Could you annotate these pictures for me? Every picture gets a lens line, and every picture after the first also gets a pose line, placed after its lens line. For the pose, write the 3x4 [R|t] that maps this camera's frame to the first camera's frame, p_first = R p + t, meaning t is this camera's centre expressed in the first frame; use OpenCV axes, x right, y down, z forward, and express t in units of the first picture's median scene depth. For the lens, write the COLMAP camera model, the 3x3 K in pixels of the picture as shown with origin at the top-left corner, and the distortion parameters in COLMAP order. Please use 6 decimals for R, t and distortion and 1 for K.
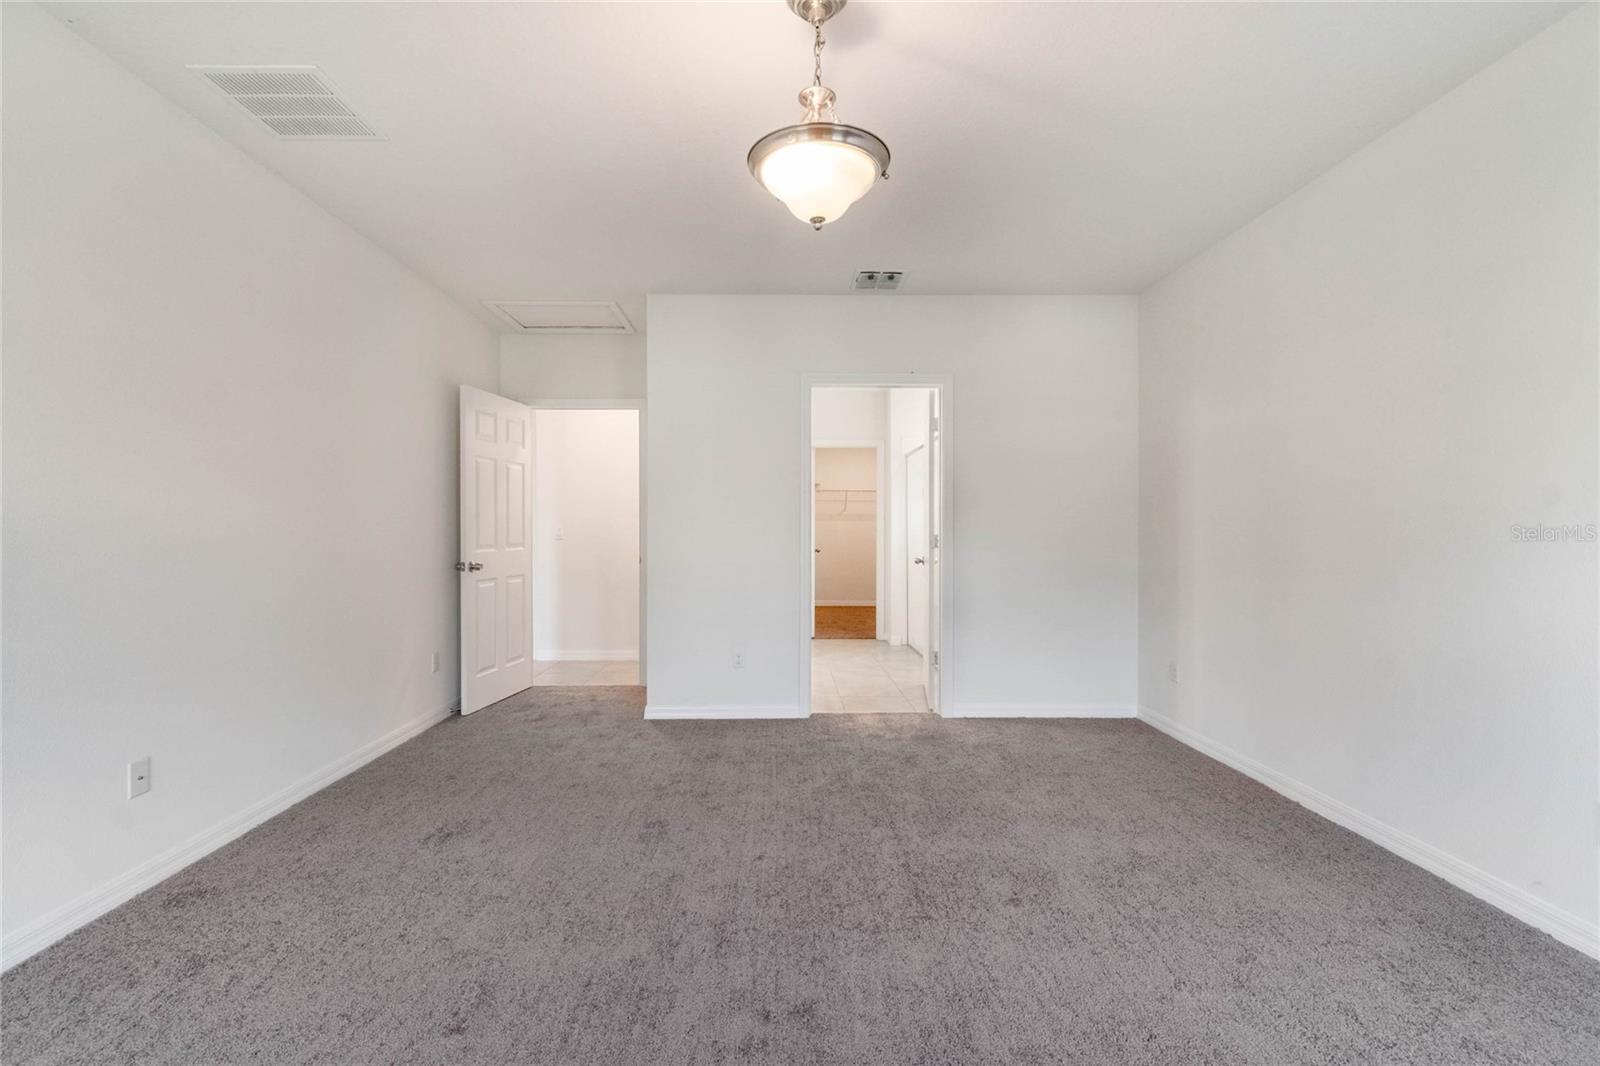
lens RADIAL K [[691.6, 0, 806.0], [0, 691.6, 530.9], [0, 0, 1]] dist [-0.003944, 0.000449]
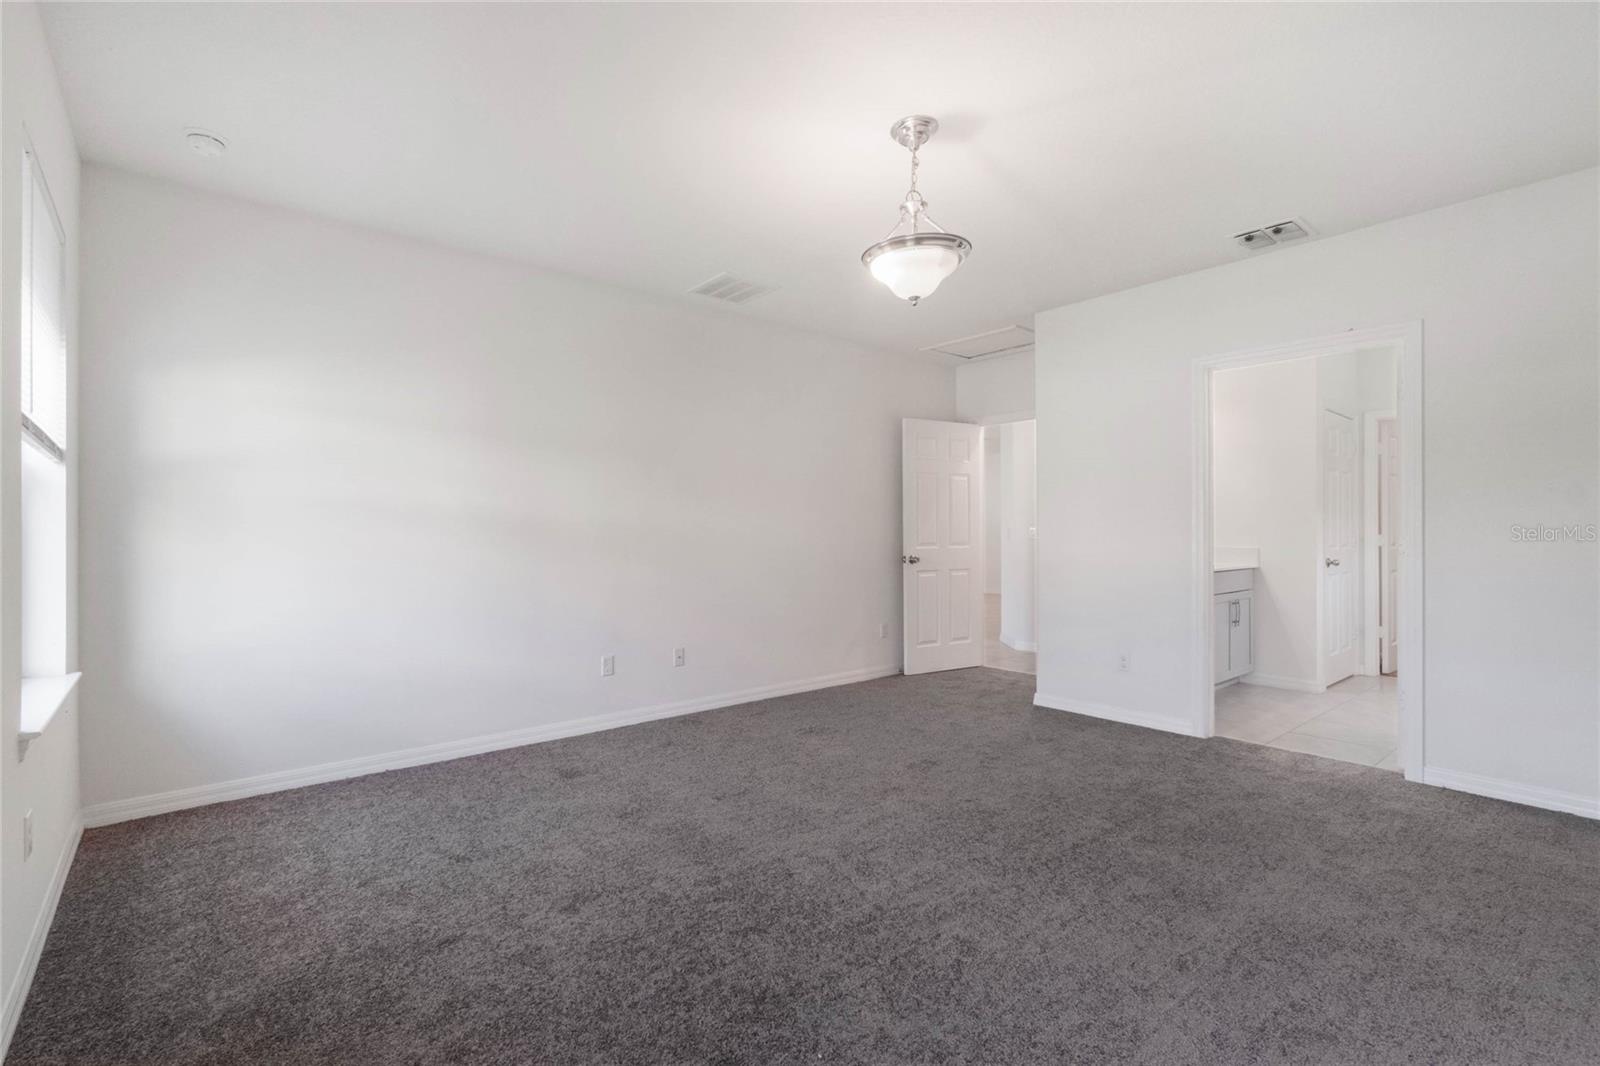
lens RADIAL K [[691.6, 0, 731.5], [0, 691.6, 531.9], [0, 0, 1]] dist [-0.003944, 0.000449]
pose [[0.604075, -0.000309, -0.796927, 0.412655], [0.000600, 1.000000, 0.000067, 0.000382], [0.796927, -0.000519, 0.604075, -0.042351]]
